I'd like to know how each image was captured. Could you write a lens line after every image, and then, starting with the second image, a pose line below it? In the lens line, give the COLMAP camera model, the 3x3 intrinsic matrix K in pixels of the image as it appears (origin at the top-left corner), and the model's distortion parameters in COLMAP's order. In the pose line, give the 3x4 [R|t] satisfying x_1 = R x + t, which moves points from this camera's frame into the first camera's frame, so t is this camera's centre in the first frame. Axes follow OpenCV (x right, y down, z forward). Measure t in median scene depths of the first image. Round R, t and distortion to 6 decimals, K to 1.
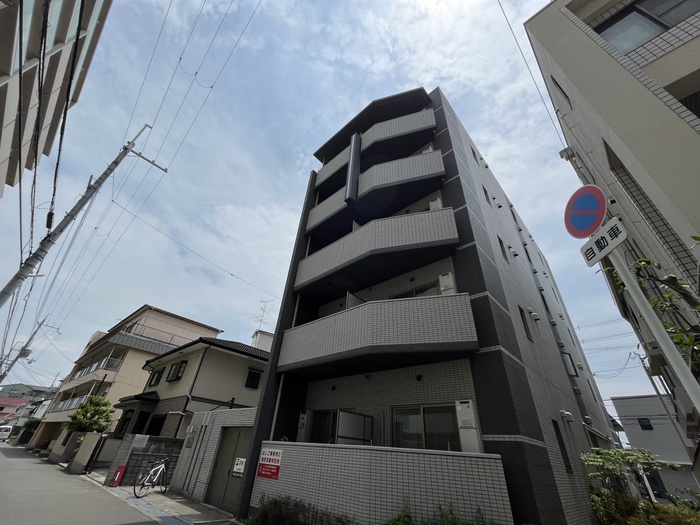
lens RADIAL K [[283.4, 0, 346.8], [0, 283.4, 259.4], [0, 0, 1]] dist [-0.002781, -0.000084]
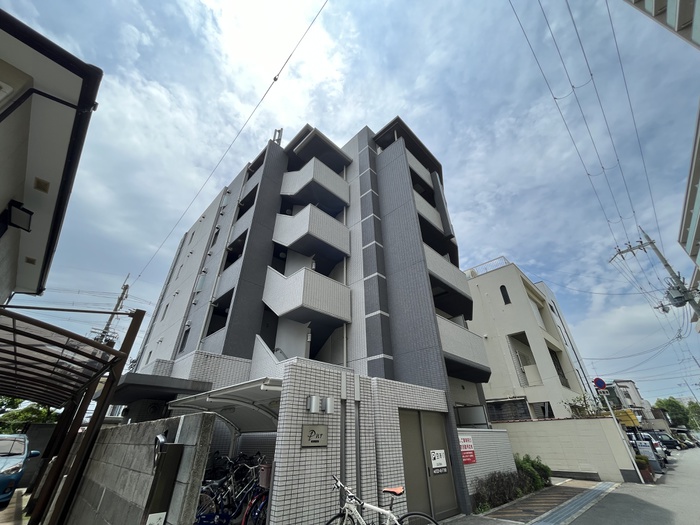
lens RADIAL K [[283.4, 0, 348.2], [0, 283.4, 258.2], [0, 0, 1]] dist [-0.002781, -0.000084]
pose [[0.042125, 0.492934, 0.869046, -1.400820], [-0.548902, 0.738209, -0.392114, 0.785943], [-0.834824, -0.460503, 0.301670, 1.269345]]
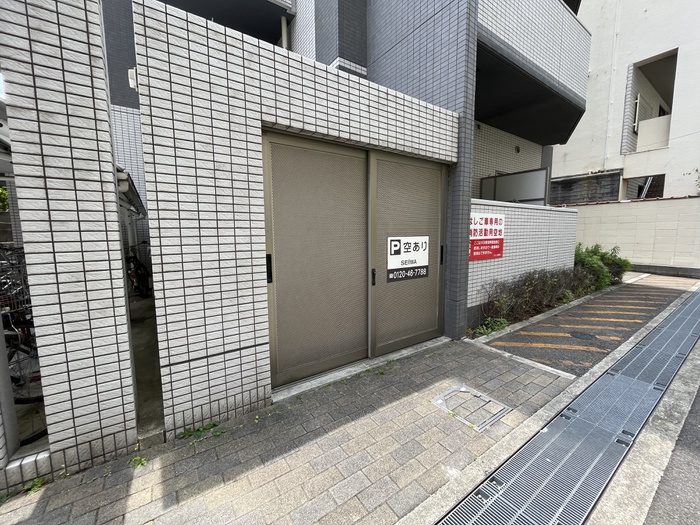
lens RADIAL K [[283.4, 0, 350.7], [0, 283.4, 260.4], [0, 0, 1]] dist [-0.002781, -0.000084]
pose [[0.220587, -0.156278, 0.962766, -0.771315], [-0.529824, 0.809555, 0.252801, 0.704143], [-0.818919, -0.565861, 0.095778, 1.051508]]
